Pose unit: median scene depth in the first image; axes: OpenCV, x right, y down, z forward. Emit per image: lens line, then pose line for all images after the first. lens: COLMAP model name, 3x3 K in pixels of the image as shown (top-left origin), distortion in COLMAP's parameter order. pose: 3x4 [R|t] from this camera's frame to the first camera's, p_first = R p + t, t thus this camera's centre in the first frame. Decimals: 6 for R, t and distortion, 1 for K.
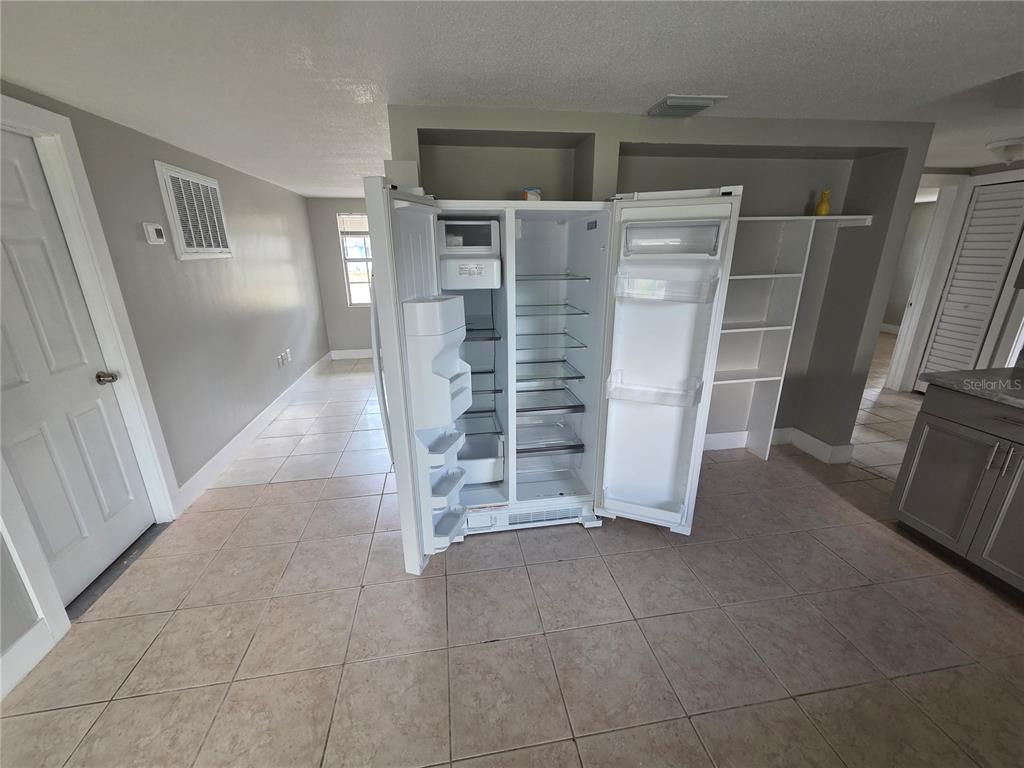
lens RADIAL K [[417.4, 0, 512.0], [0, 417.4, 384.0], [0, 0, 1]] dist [-0.001055, -0.000333]
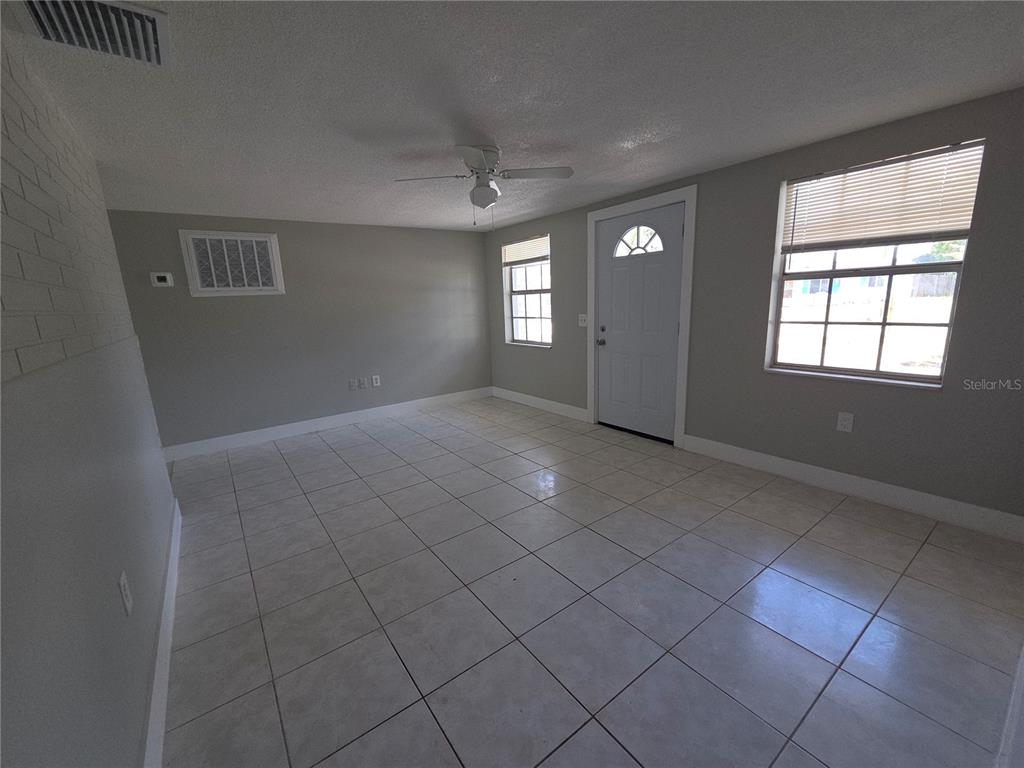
lens RADIAL K [[417.4, 0, 512.0], [0, 417.4, 384.0], [0, 0, 1]] dist [-0.001055, -0.000333]
pose [[0.441171, 0.178543, -0.879483, 0.918147], [-0.239353, 0.967920, 0.076431, -0.369418], [0.864915, 0.176788, 0.469753, 1.293381]]
